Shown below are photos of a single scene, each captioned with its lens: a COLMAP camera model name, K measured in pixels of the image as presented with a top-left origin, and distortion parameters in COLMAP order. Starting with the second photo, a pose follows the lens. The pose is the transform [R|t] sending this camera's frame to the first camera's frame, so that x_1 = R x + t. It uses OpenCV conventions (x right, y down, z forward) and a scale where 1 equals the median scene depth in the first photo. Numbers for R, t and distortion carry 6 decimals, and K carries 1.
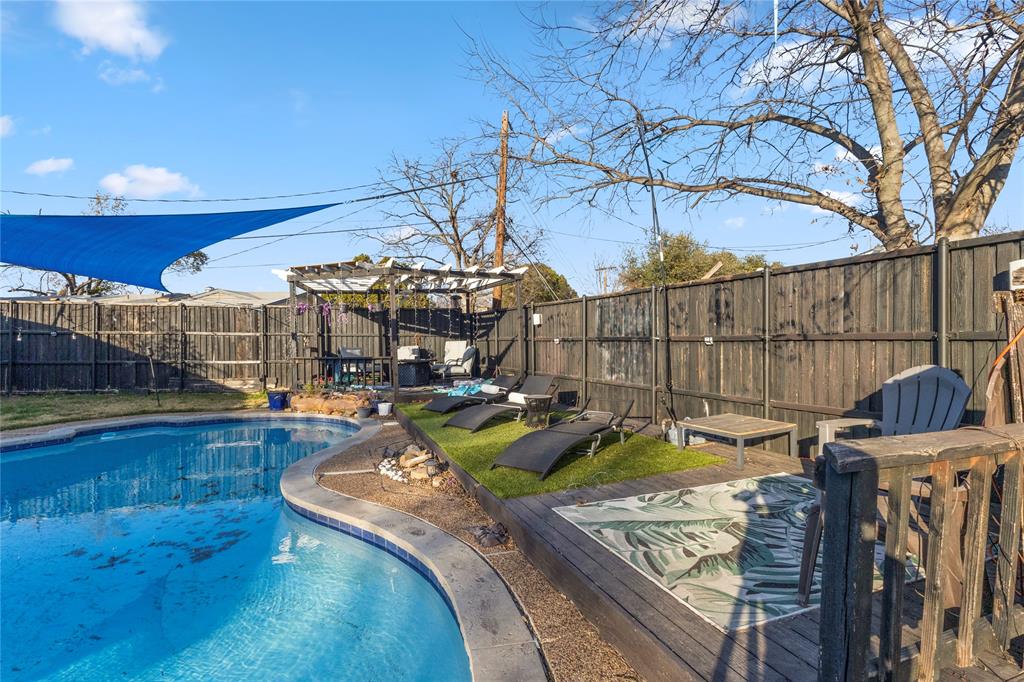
lens RADIAL K [[475.3, 0, 511.8], [0, 475.3, 338.5], [0, 0, 1]] dist [0.005372, 0.002131]
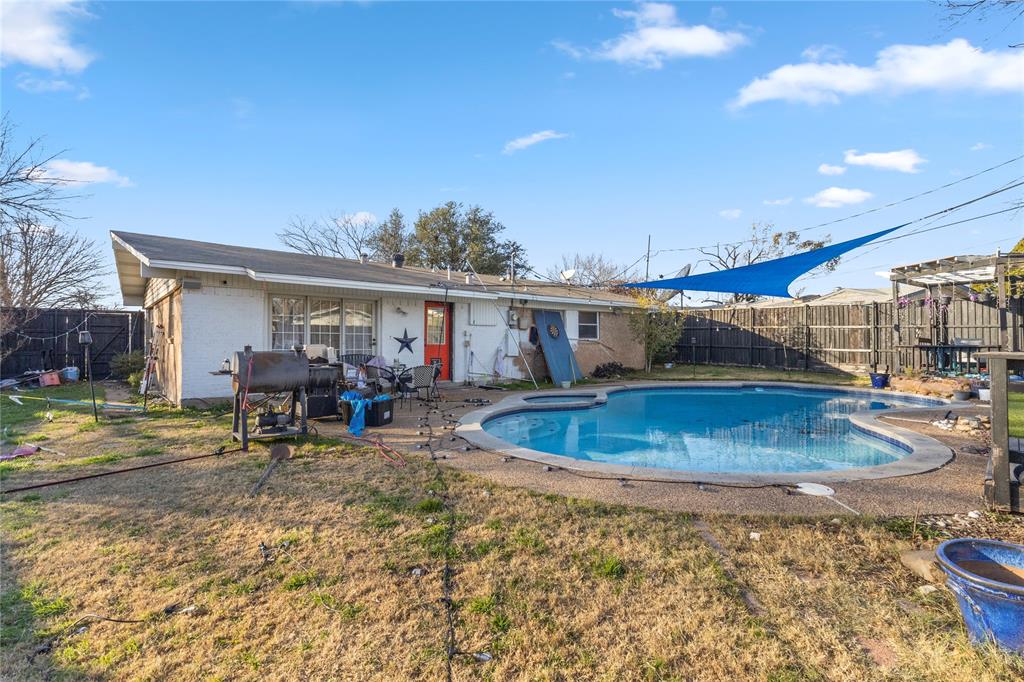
lens RADIAL K [[475.3, 0, 508.5], [0, 475.3, 333.6], [0, 0, 1]] dist [0.005372, 0.002131]
pose [[0.374318, -0.003624, -0.927293, 0.245082], [-0.002486, 0.999985, -0.004911, 0.017035], [0.927297, 0.004143, 0.374303, -0.286386]]
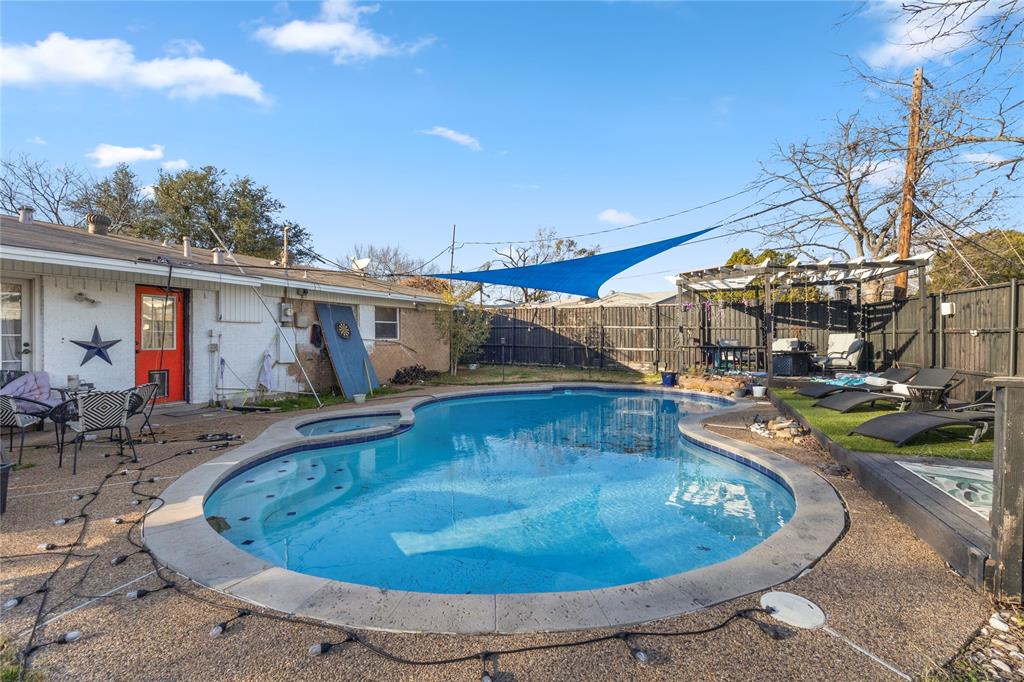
lens RADIAL K [[475.3, 0, 512.9], [0, 475.3, 337.4], [0, 0, 1]] dist [0.005372, 0.002131]
pose [[0.729375, 0.009633, -0.684047, 0.065546], [-0.004573, 0.999947, 0.009205, 0.007765], [0.684099, -0.003585, 0.729380, -0.189618]]
